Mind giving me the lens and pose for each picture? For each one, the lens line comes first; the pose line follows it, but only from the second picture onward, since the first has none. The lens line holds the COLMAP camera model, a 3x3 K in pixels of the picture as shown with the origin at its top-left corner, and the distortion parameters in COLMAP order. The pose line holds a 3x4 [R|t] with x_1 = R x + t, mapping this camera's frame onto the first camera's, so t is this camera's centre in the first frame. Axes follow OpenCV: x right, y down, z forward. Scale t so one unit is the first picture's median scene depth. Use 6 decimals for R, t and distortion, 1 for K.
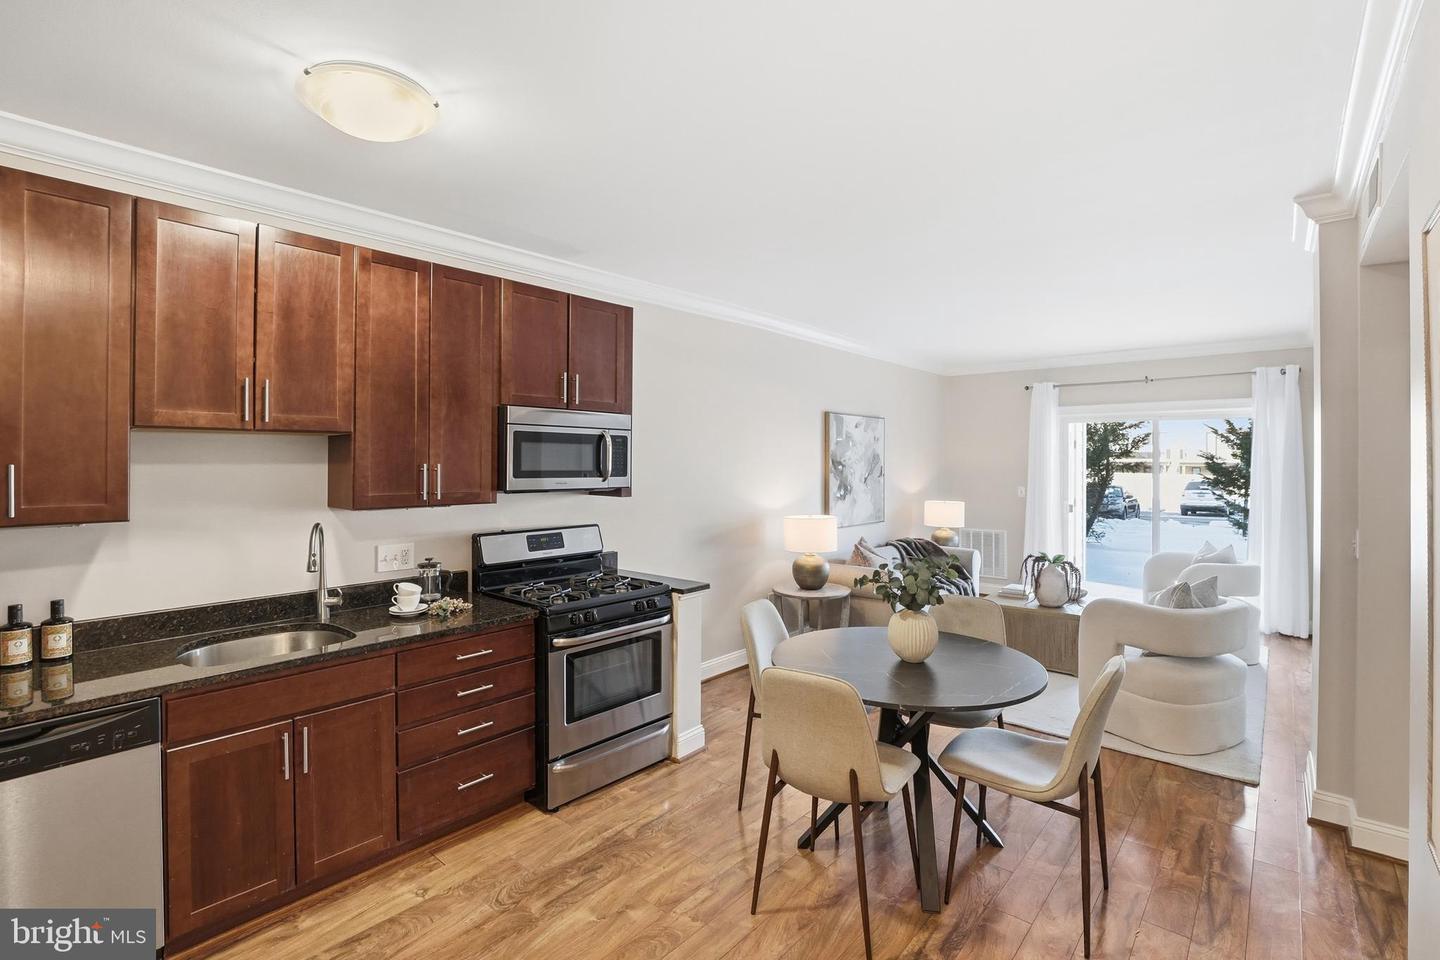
lens RADIAL K [[670.7, 0, 721.7], [0, 670.7, 463.4], [0, 0, 1]] dist [-0.019212, 0.000312]
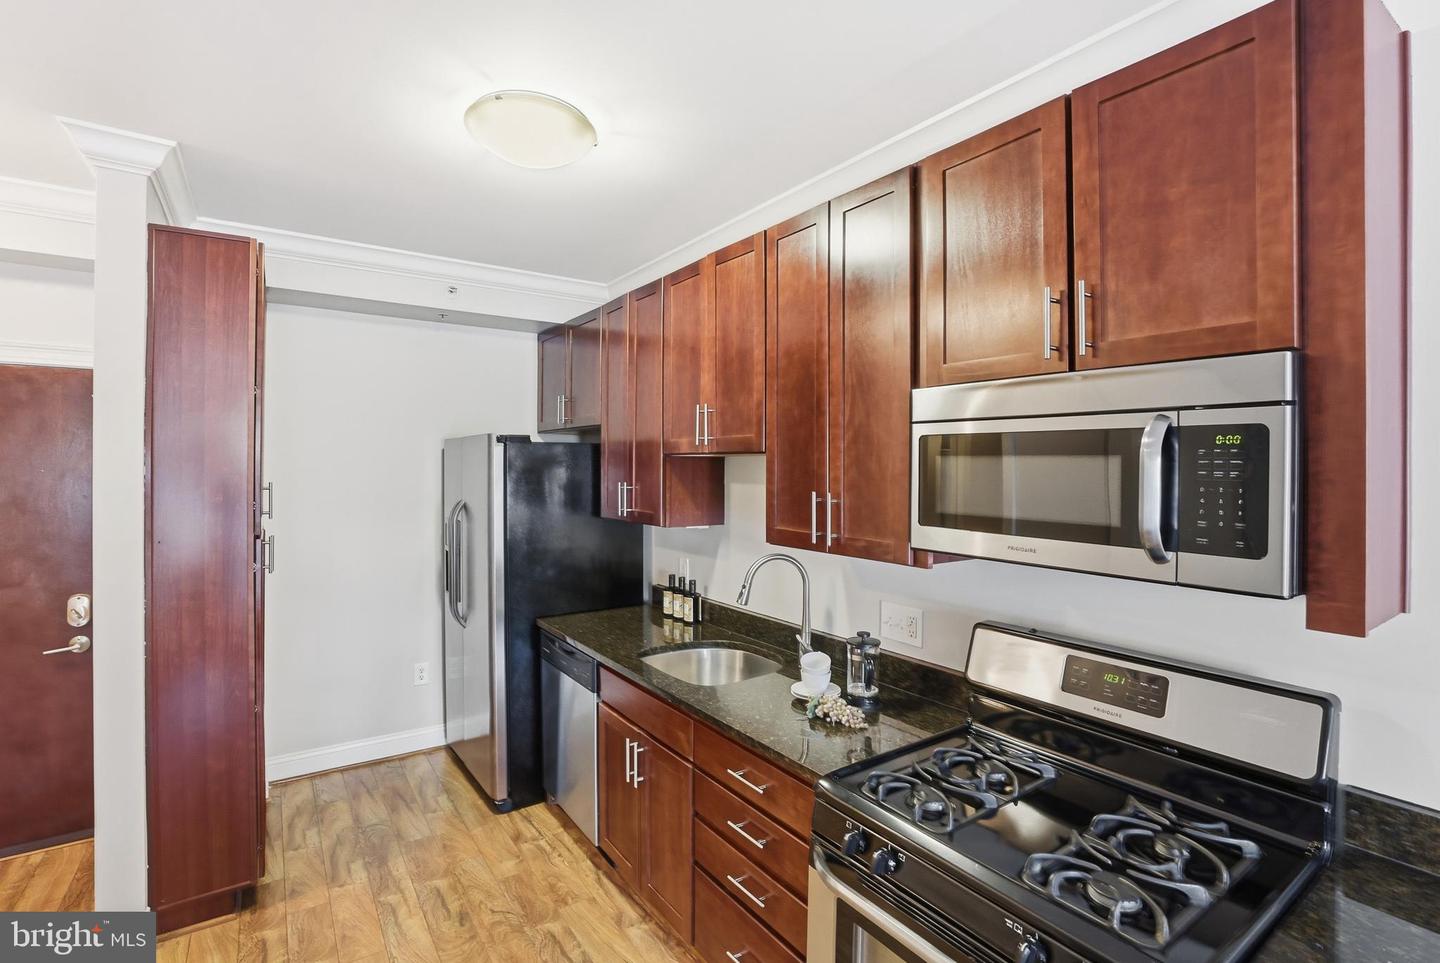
lens RADIAL K [[670.7, 0, 721.7], [0, 670.7, 464.9], [0, 0, 1]] dist [-0.019212, 0.000312]
pose [[-0.252250, -0.003548, -0.967656, 0.242168], [-0.012372, 0.999923, -0.000441, -0.023150], [0.967583, 0.011861, -0.252275, 0.979311]]
